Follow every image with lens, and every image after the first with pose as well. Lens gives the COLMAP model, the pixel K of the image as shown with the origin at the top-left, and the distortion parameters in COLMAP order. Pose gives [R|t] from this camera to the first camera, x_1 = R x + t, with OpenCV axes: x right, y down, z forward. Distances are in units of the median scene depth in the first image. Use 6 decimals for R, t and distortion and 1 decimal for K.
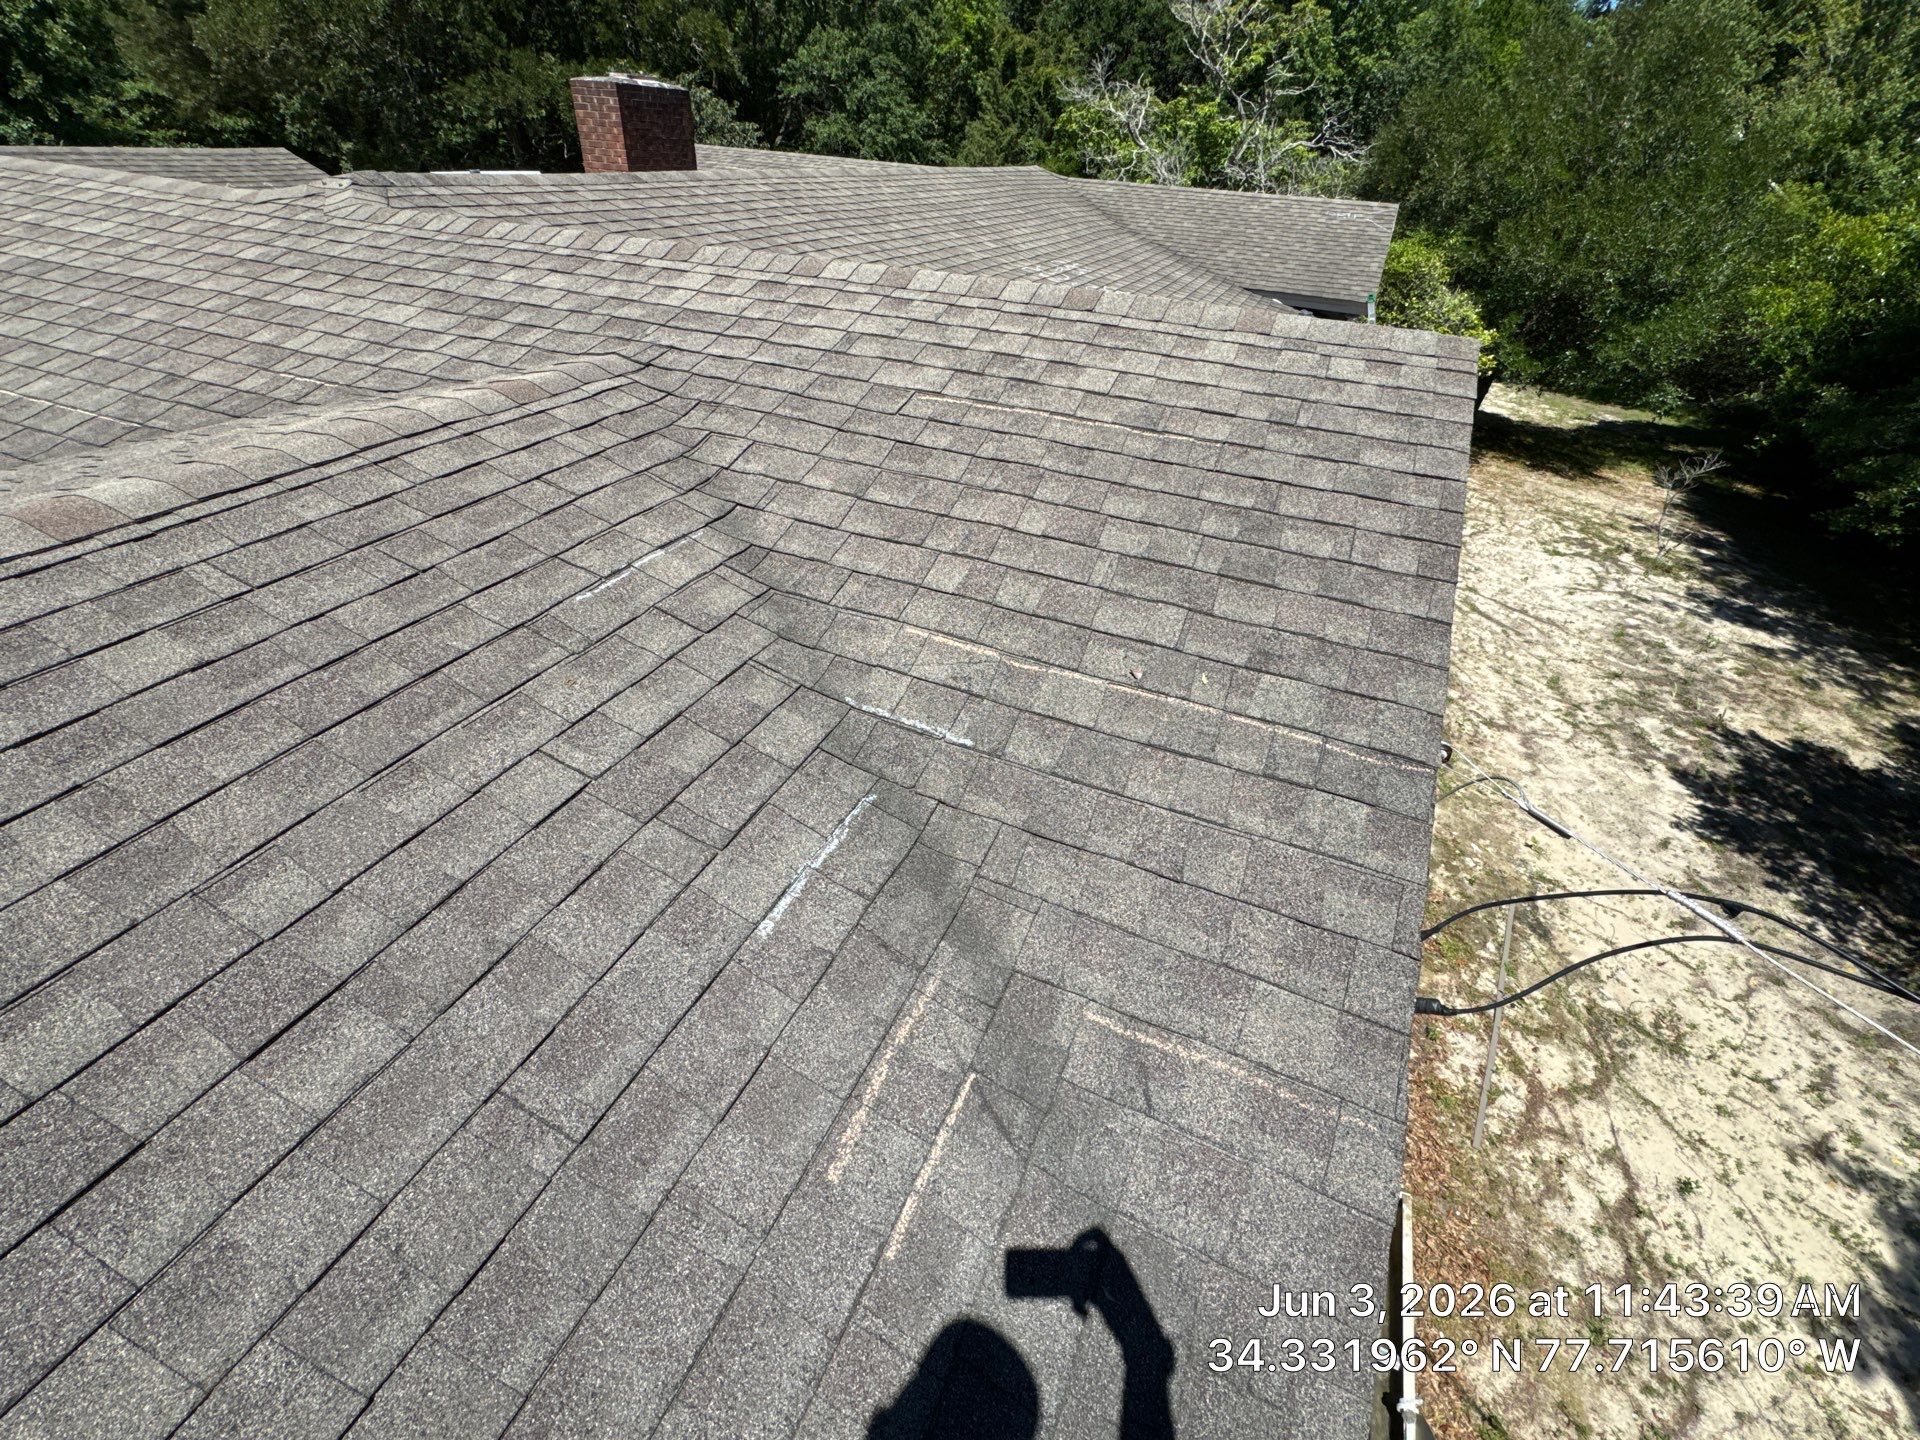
lens RADIAL K [[769.9, 0, 960.0], [0, 769.9, 720.0], [0, 0, 1]] dist [-0.002799, 0.000337]
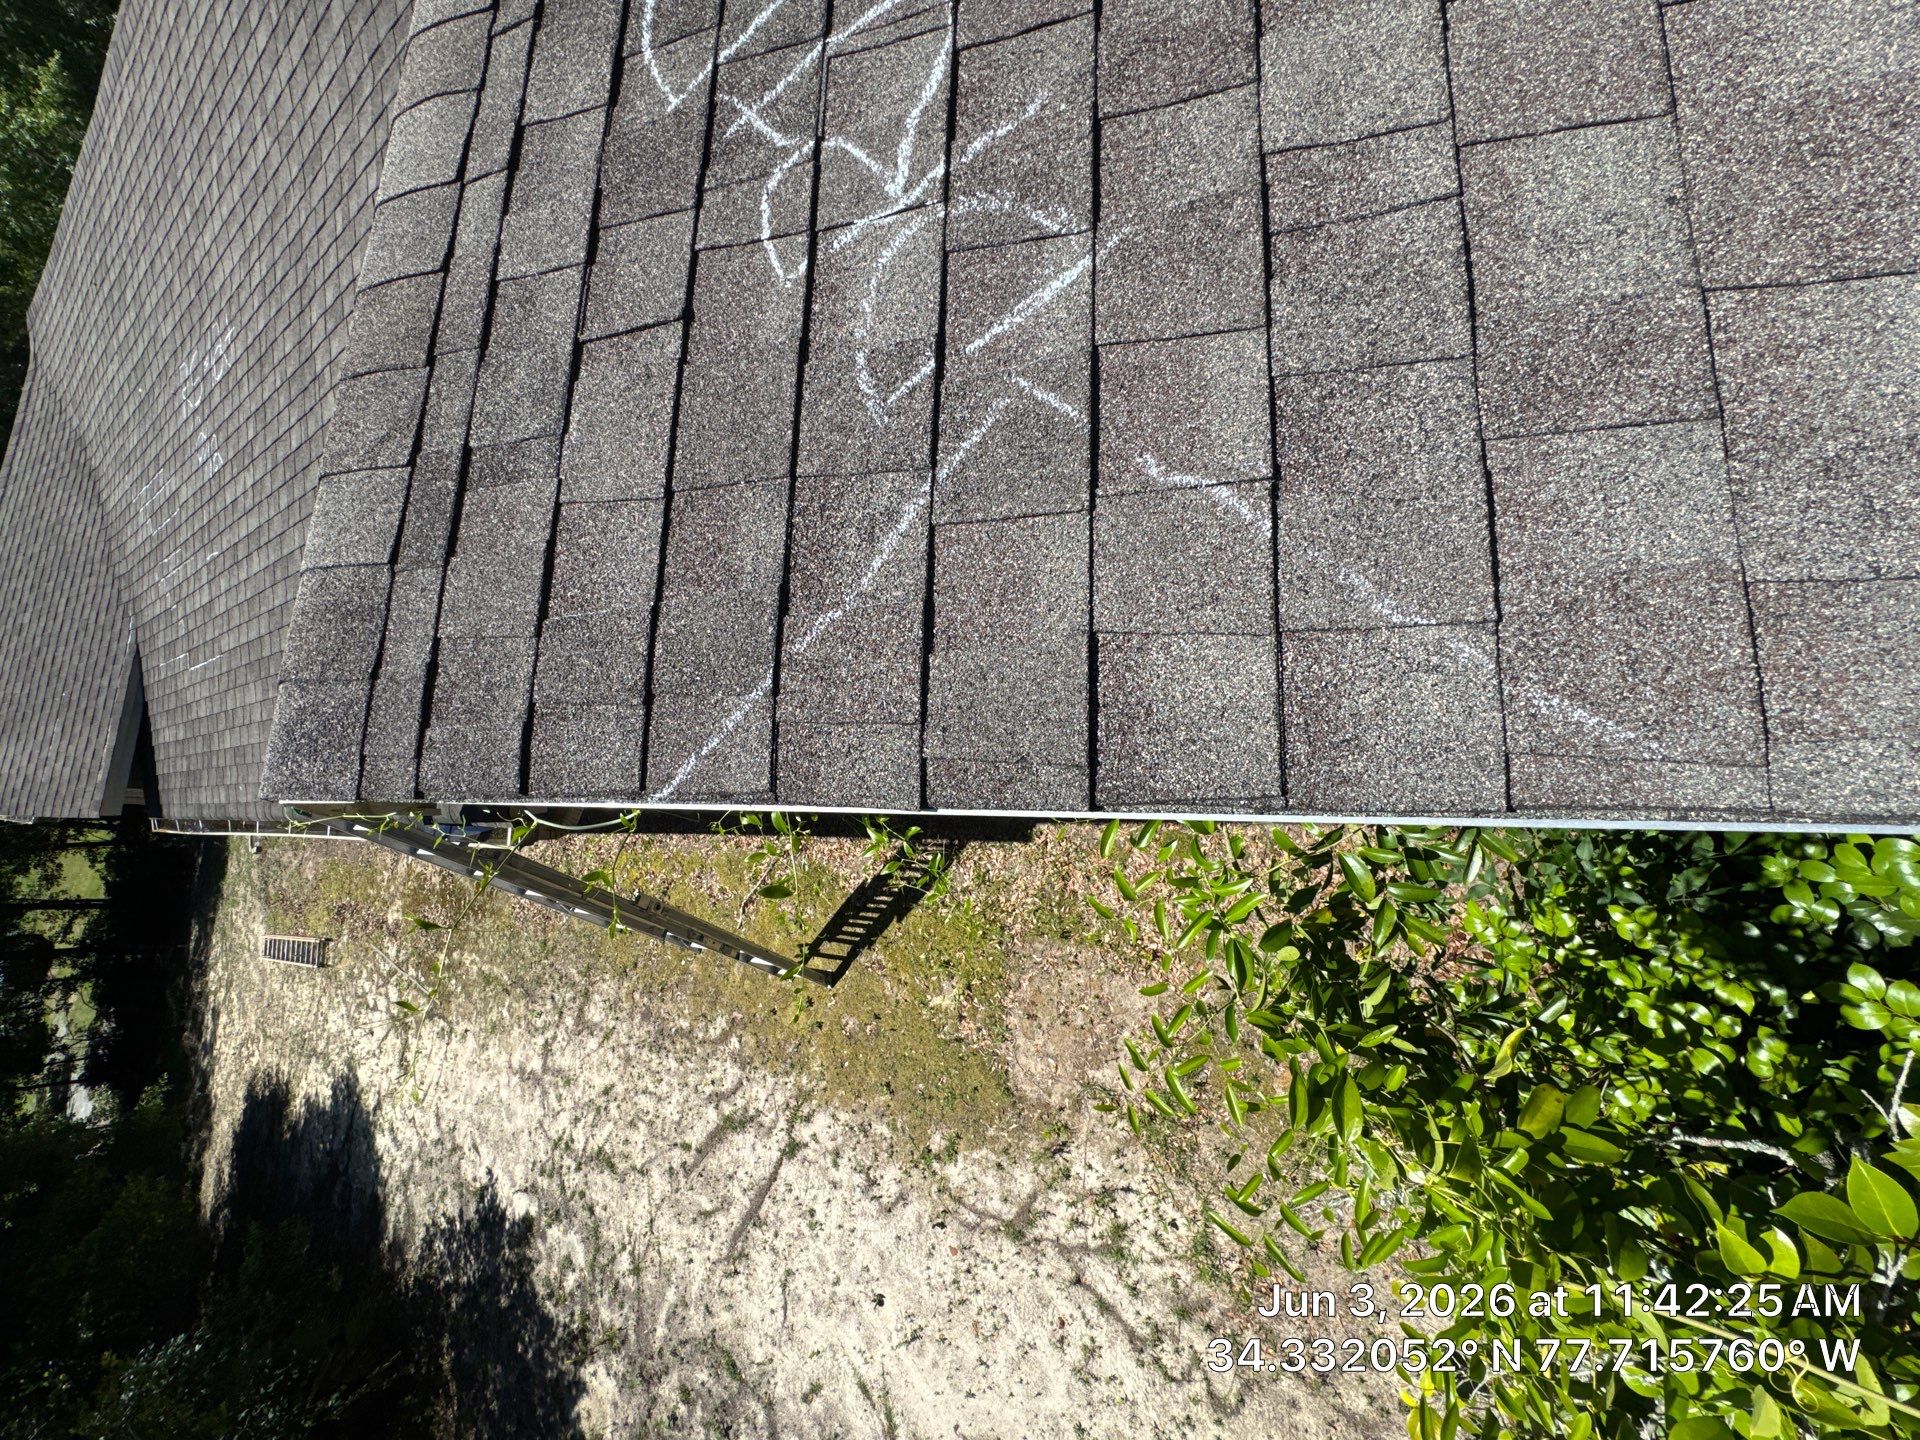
lens RADIAL K [[764.6, 0, 957.2], [0, 764.6, 717.6], [0, 0, 1]] dist [-0.002479, -0.000536]
pose [[0.273195, 0.858838, -0.433315, 0.640840], [0.014200, 0.446801, 0.894521, -0.766709], [0.961854, -0.250532, 0.109868, 1.084466]]
